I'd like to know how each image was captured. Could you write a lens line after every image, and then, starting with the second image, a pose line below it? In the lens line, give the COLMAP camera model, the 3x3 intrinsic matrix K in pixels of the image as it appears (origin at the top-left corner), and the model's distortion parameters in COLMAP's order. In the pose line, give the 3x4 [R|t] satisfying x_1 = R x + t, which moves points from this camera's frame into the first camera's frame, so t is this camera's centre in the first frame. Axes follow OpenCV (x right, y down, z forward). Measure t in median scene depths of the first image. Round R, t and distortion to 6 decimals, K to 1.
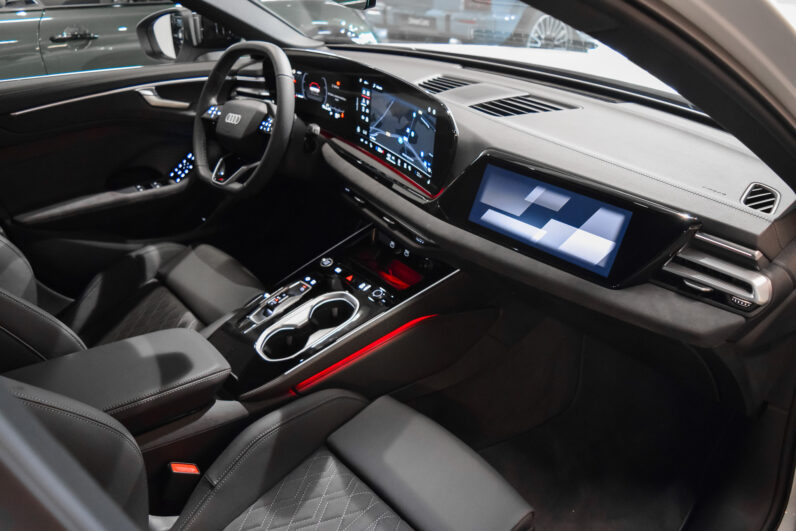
lens RADIAL K [[631.6, 0, 398.0], [0, 631.6, 265.5], [0, 0, 1]] dist [-0.103834, 0.046243]
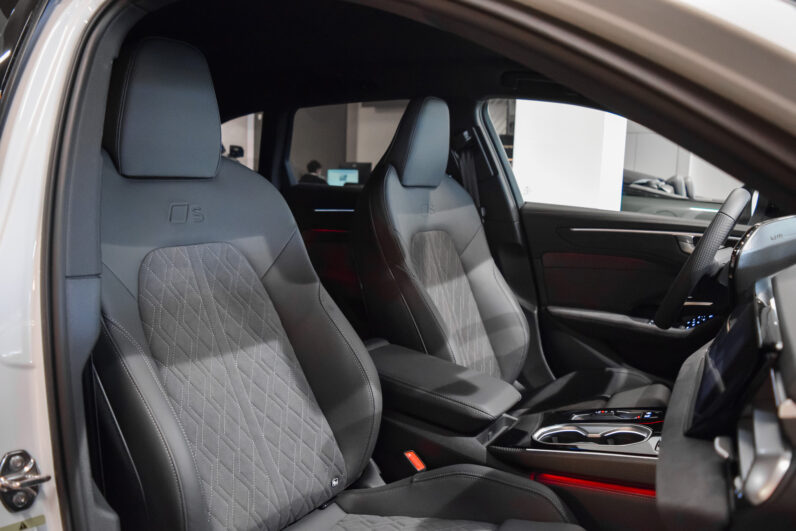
lens RADIAL K [[631.6, 0, 398.0], [0, 631.6, 265.5], [0, 0, 1]] dist [-0.103834, 0.046243]
pose [[0.298702, 0.141711, -0.943766, 0.623212], [-0.481514, 0.876191, -0.020835, 0.030781], [0.823967, 0.460660, 0.329956, 0.330450]]
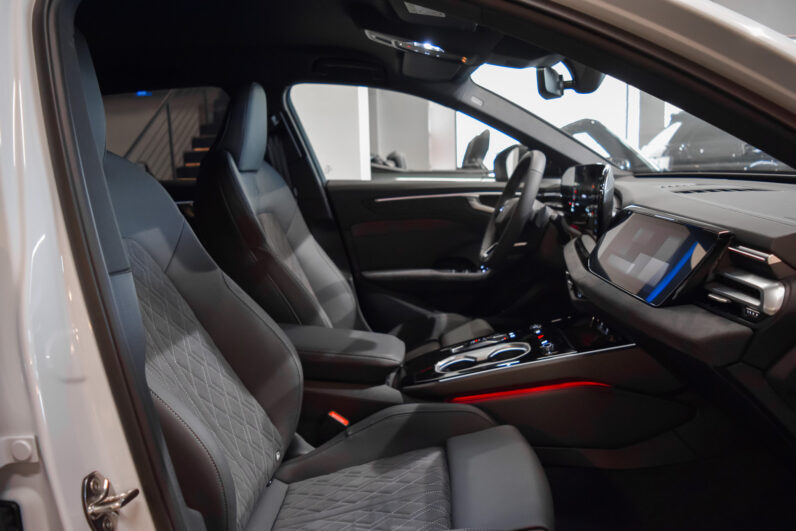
lens RADIAL K [[631.6, 0, 398.0], [0, 631.6, 265.5], [0, 0, 1]] dist [-0.103834, 0.046243]
pose [[0.725952, 0.082800, -0.682743, 0.522668], [-0.296214, 0.933573, -0.201741, 0.216030], [0.620686, 0.348692, 0.702255, 0.029776]]
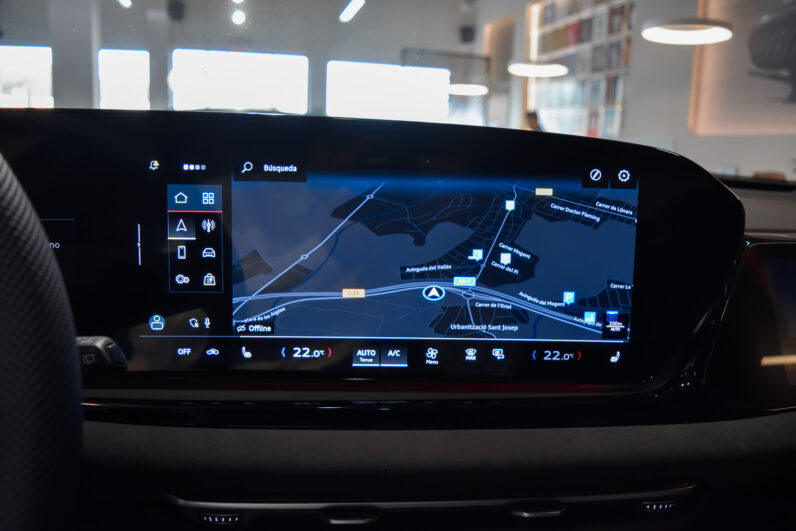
lens RADIAL K [[631.6, 0, 398.0], [0, 631.6, 265.5], [0, 0, 1]] dist [-0.103834, 0.046243]
pose [[0.426959, -0.177434, 0.886692, -0.336278], [0.395156, 0.918591, -0.006458, -0.233667], [-0.813362, 0.353139, 0.462315, 0.906166]]
